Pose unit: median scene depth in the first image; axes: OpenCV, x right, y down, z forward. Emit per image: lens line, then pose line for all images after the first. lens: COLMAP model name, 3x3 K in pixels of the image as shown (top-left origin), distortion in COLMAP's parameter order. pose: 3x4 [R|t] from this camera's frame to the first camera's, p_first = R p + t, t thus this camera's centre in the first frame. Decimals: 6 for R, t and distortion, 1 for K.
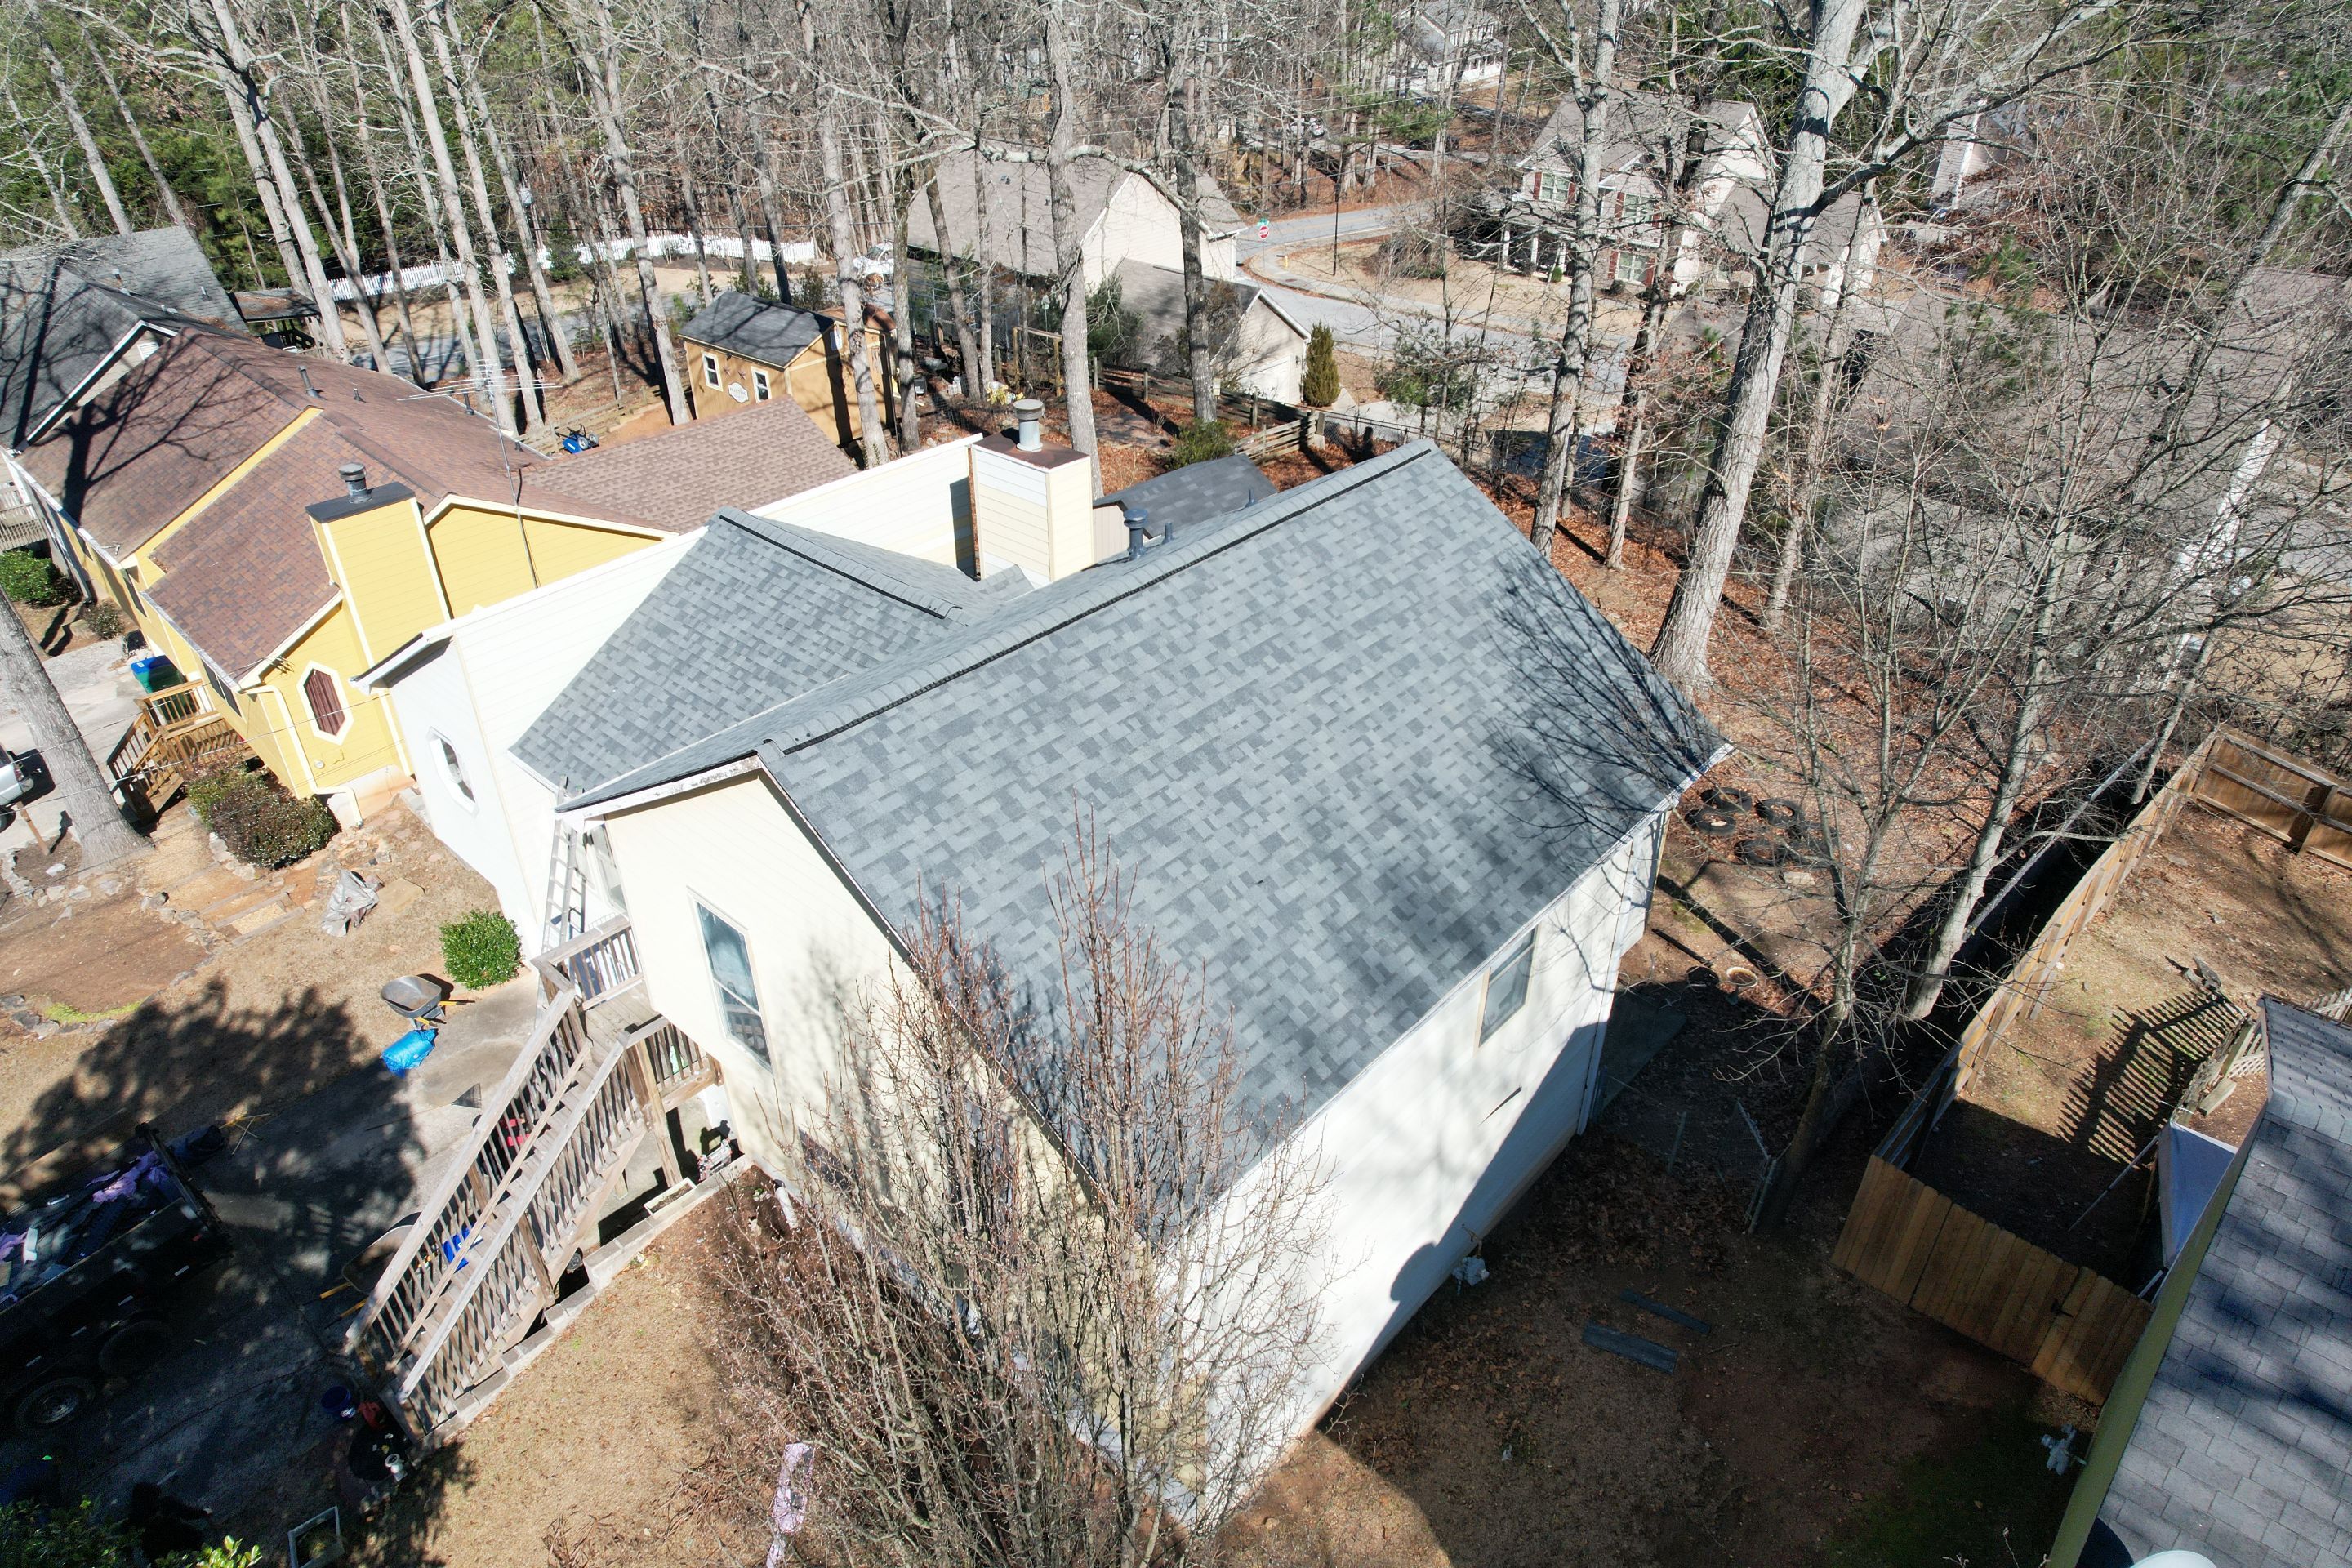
lens RADIAL K [[1496.3, 0, 1184.2], [0, 1496.3, 804.3], [0, 0, 1]] dist [-0.047561, 0.031342]
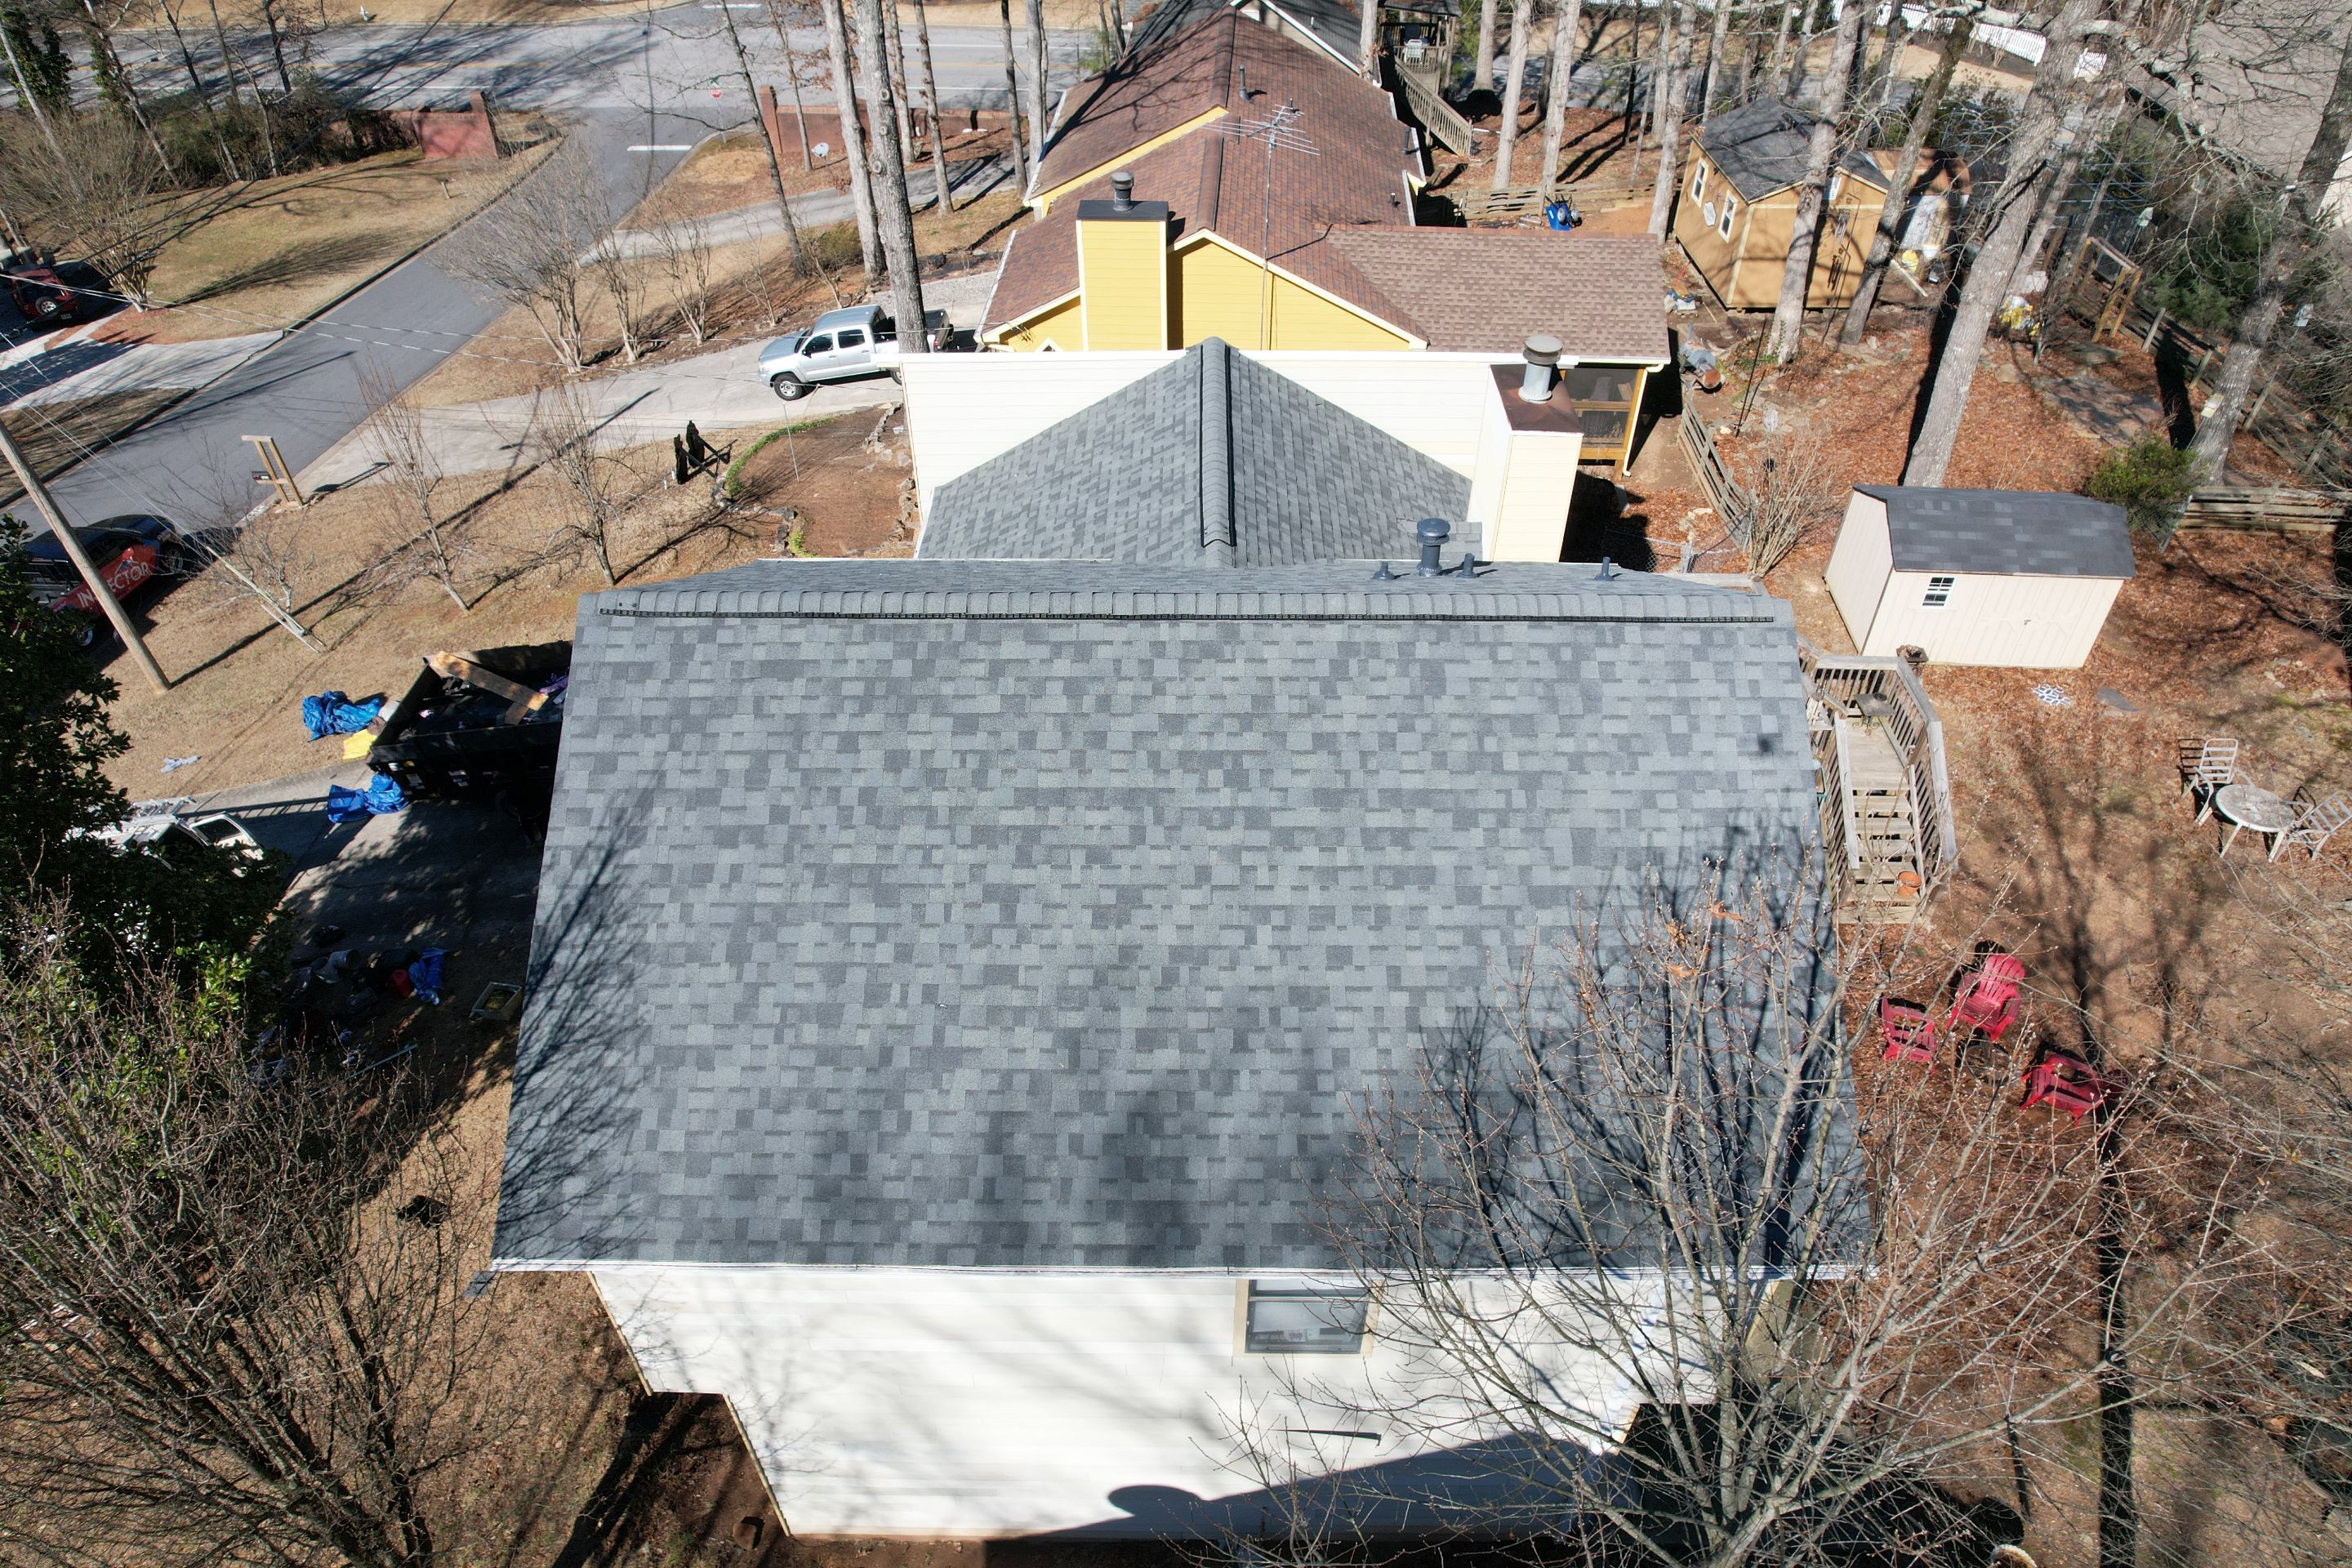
lens RADIAL K [[1496.3, 0, 1175.0], [0, 1496.3, 792.0], [0, 0, 1]] dist [-0.047561, 0.031342]
pose [[0.665005, 0.503873, -0.551253, 0.468021], [-0.420267, 0.862632, 0.281499, -0.295010], [0.617368, 0.044475, 0.785416, 0.385704]]
